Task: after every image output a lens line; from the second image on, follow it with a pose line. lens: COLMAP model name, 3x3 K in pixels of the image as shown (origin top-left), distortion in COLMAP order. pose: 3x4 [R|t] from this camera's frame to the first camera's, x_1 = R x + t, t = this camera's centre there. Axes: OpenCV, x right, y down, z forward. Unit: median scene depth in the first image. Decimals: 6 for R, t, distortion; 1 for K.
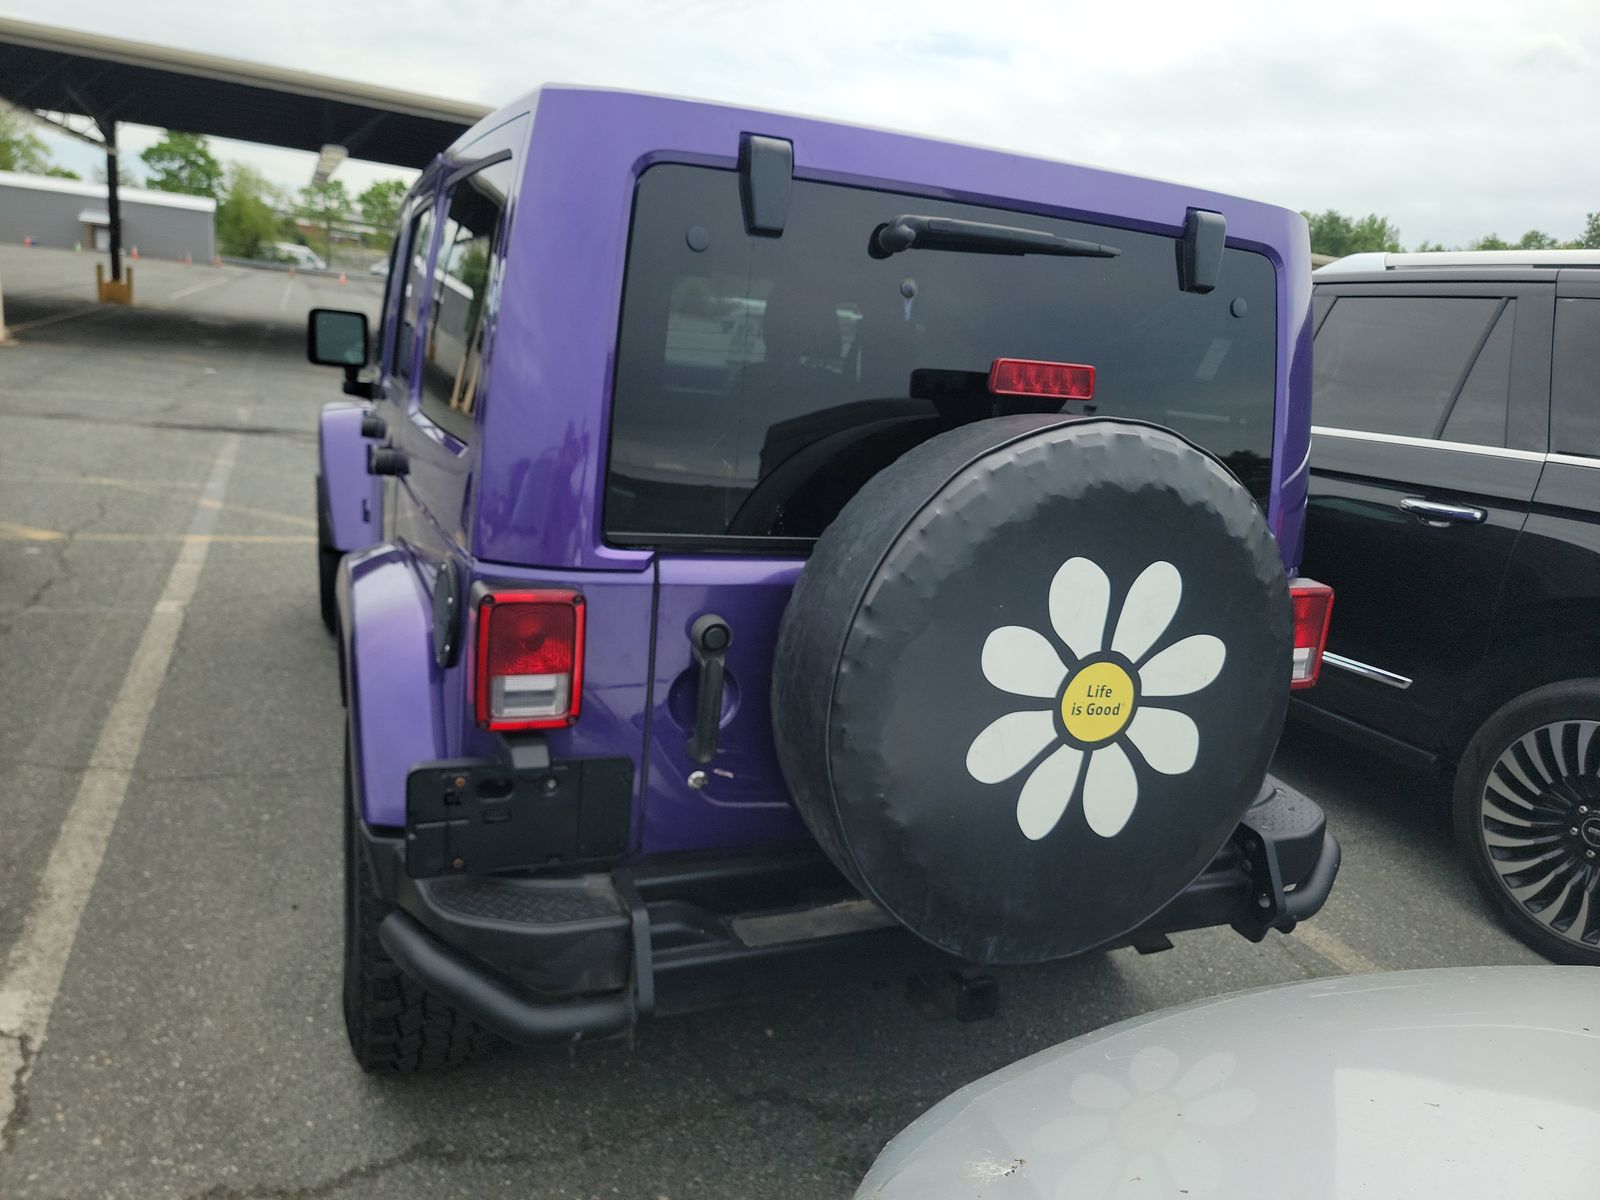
lens RADIAL K [[1149.8, 0, 809.3], [0, 1149.8, 581.0], [0, 0, 1]] dist [0.069196, -0.072278]
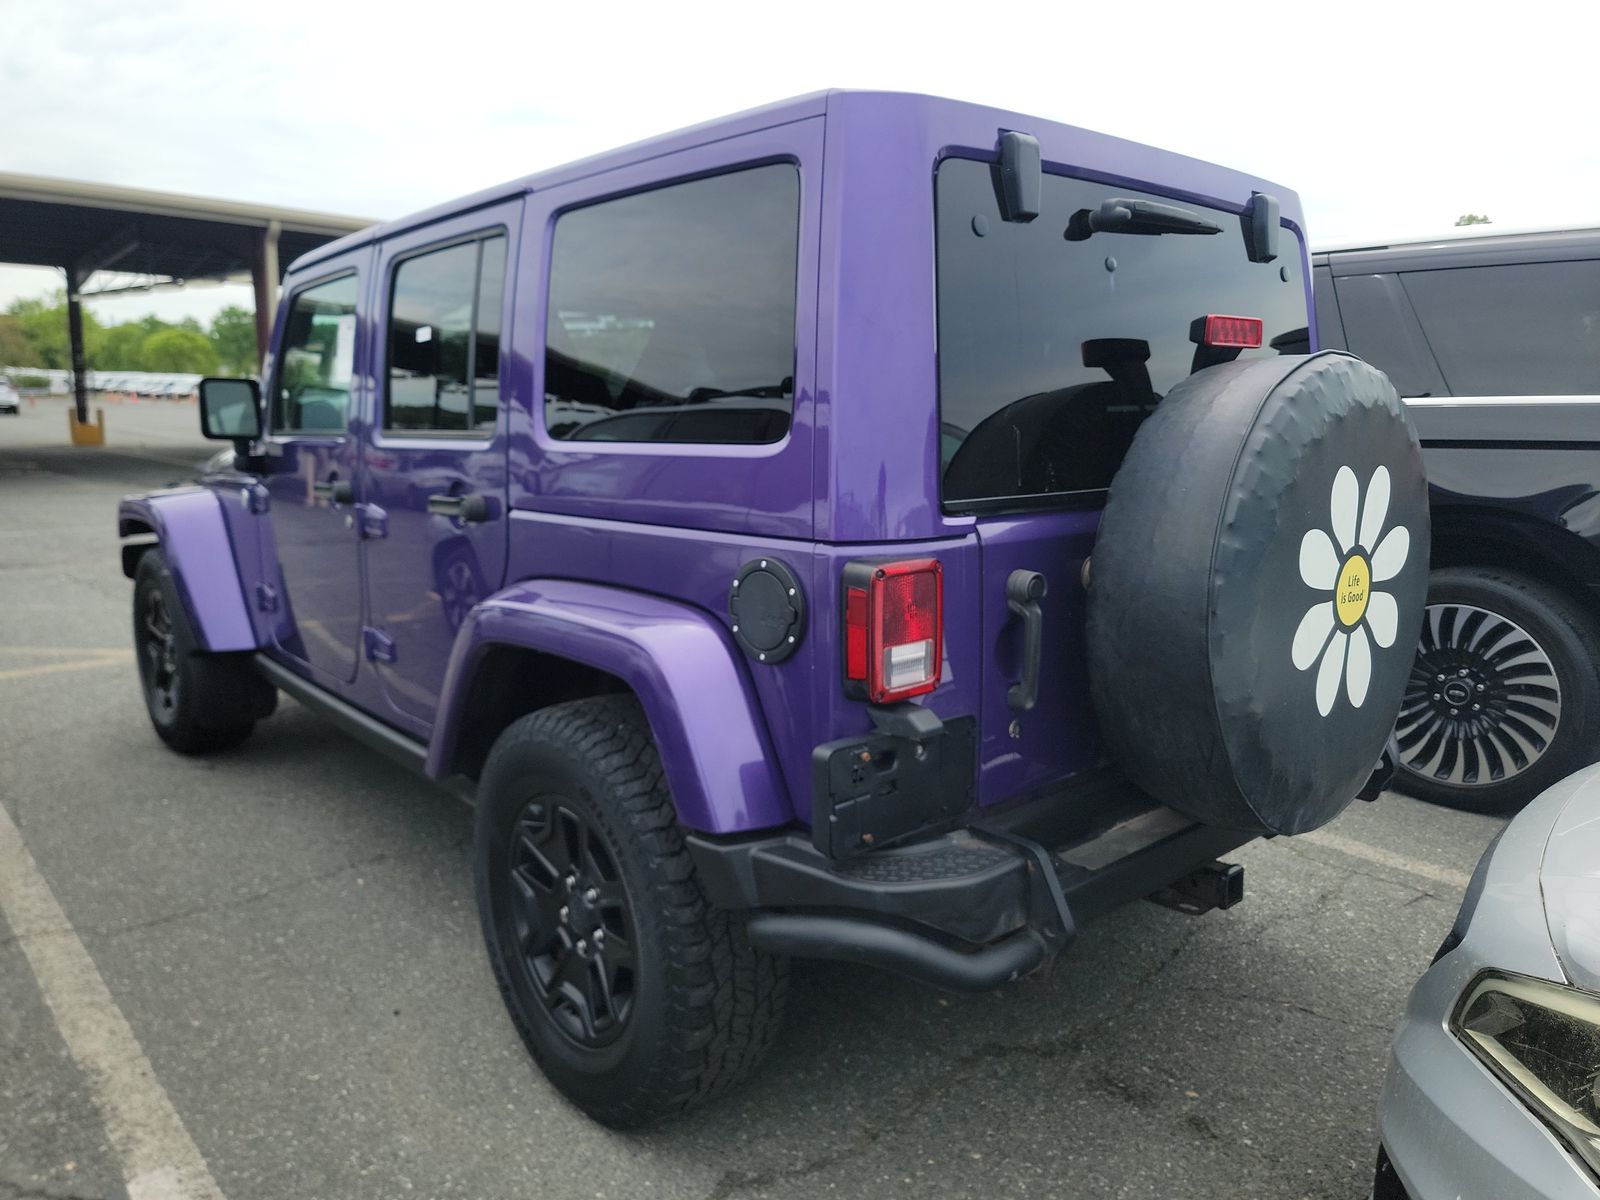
lens RADIAL K [[1149.8, 0, 809.3], [0, 1149.8, 581.0], [0, 0, 1]] dist [0.069196, -0.072278]
pose [[0.942156, -0.143565, 0.302871, -0.572390], [0.158136, 0.987125, -0.024009, 0.032855], [-0.295525, 0.070515, 0.952729, 0.029914]]
